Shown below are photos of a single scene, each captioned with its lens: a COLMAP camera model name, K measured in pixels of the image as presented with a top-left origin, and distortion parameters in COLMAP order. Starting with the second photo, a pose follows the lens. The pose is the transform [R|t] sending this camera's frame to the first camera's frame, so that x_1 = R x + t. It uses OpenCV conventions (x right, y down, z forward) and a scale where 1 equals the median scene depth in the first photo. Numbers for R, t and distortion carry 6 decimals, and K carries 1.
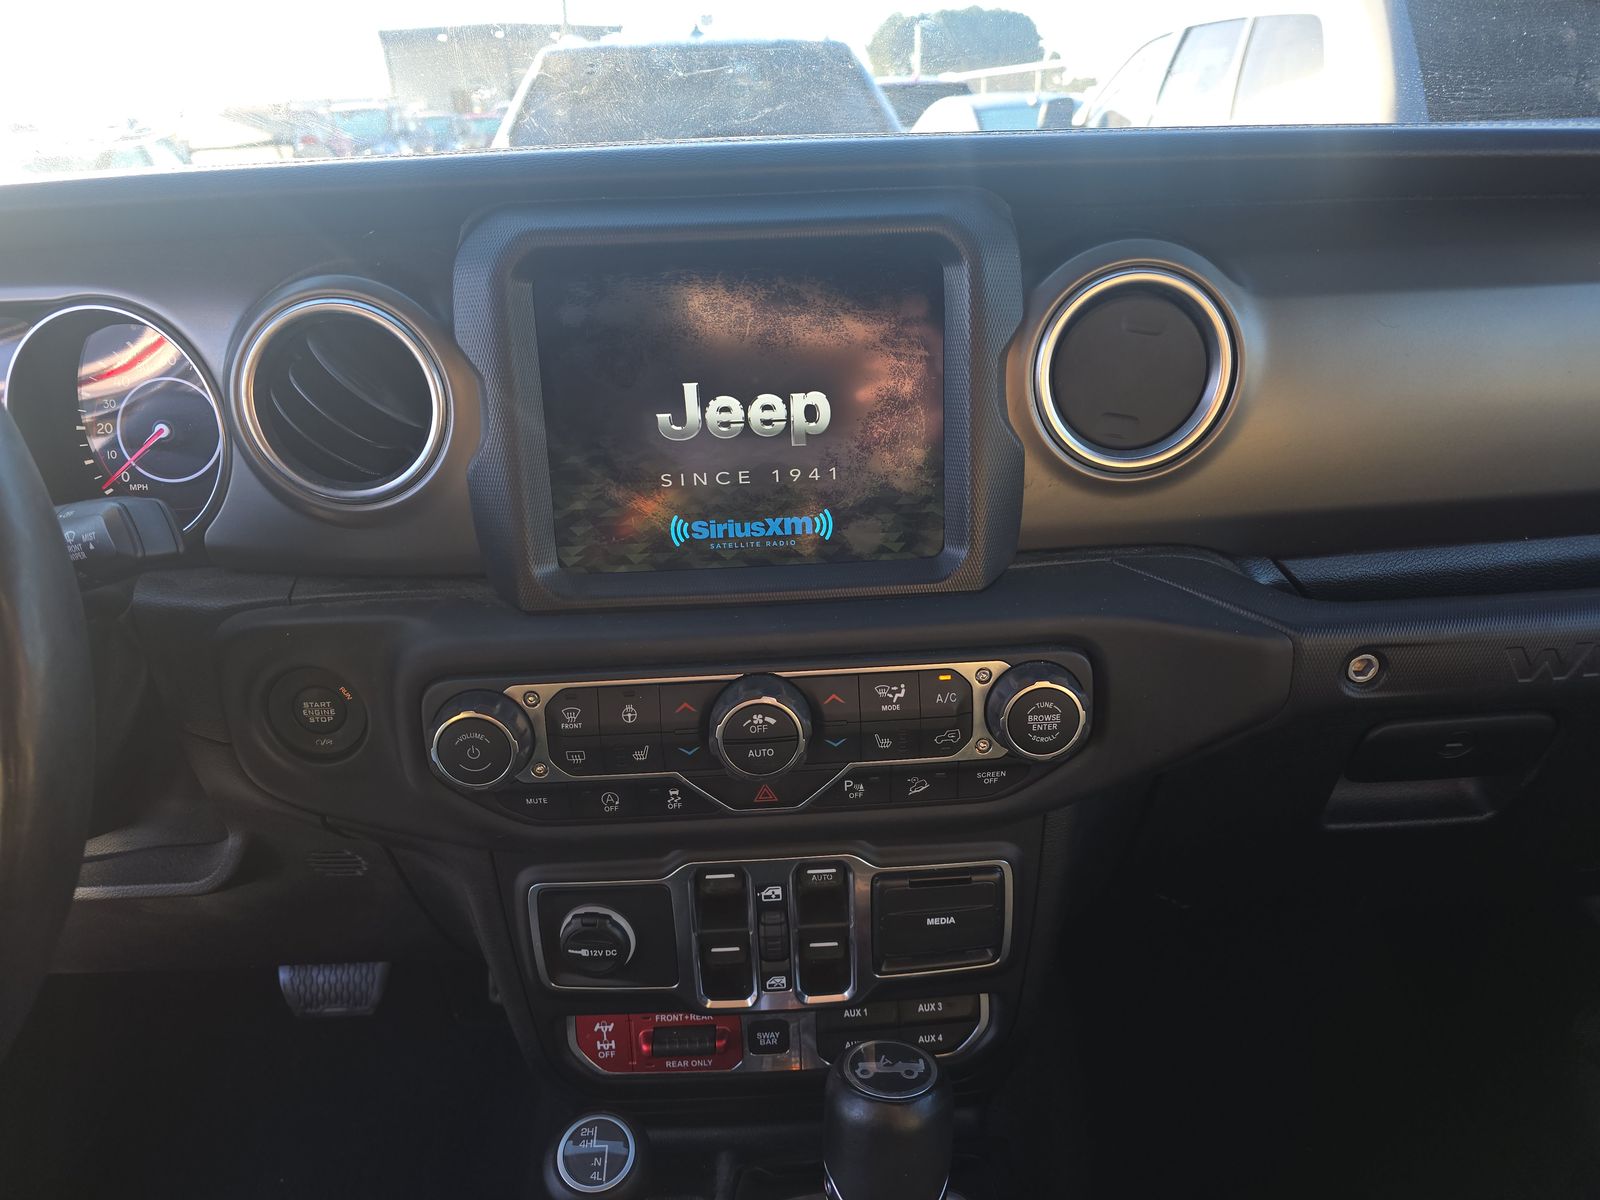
lens RADIAL K [[1065.2, 0, 800.0], [0, 1065.2, 600.0], [0, 0, 1]] dist [0.007809, -0.000313]
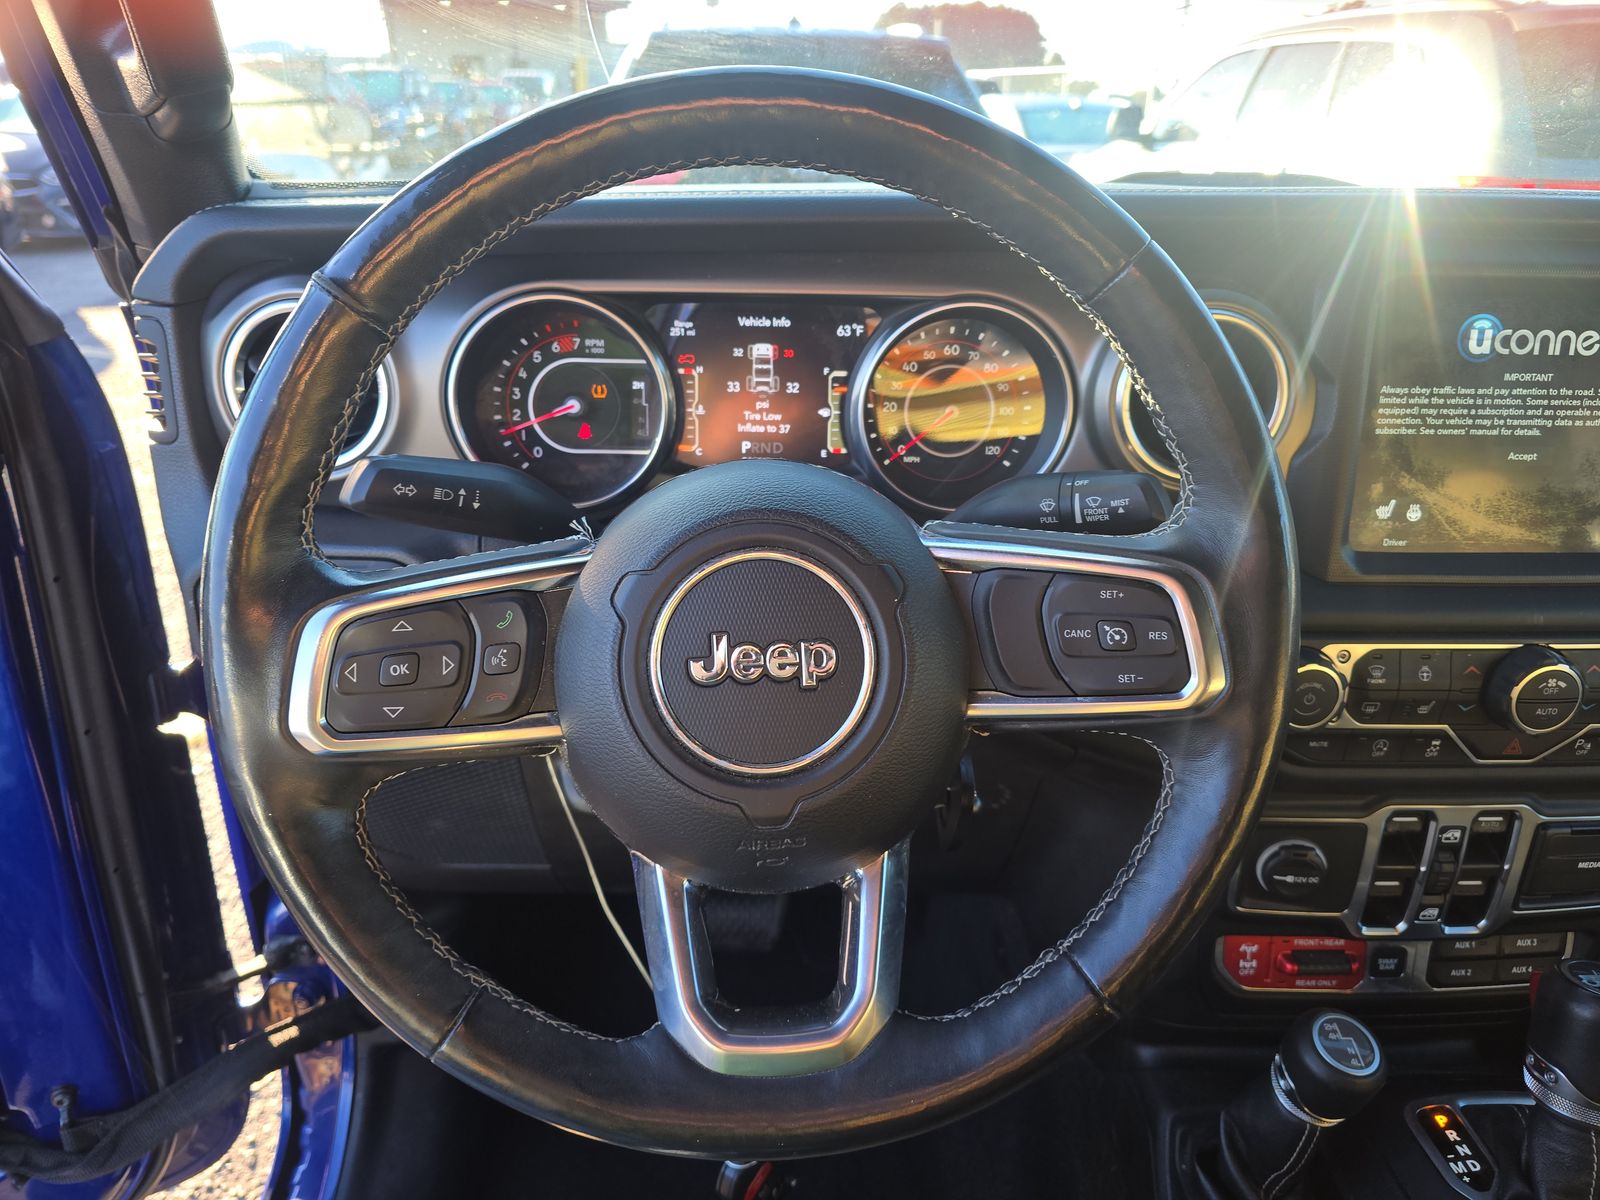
lens RADIAL K [[1070.0, 0, 800.0], [0, 1070.0, 600.0], [0, 0, 1]] dist [0.004629, -0.004239]
pose [[0.998488, 0.048862, 0.025175, -0.773321], [-0.049101, 0.998754, 0.008956, 0.042157], [-0.024706, -0.010179, 0.999643, -0.150243]]
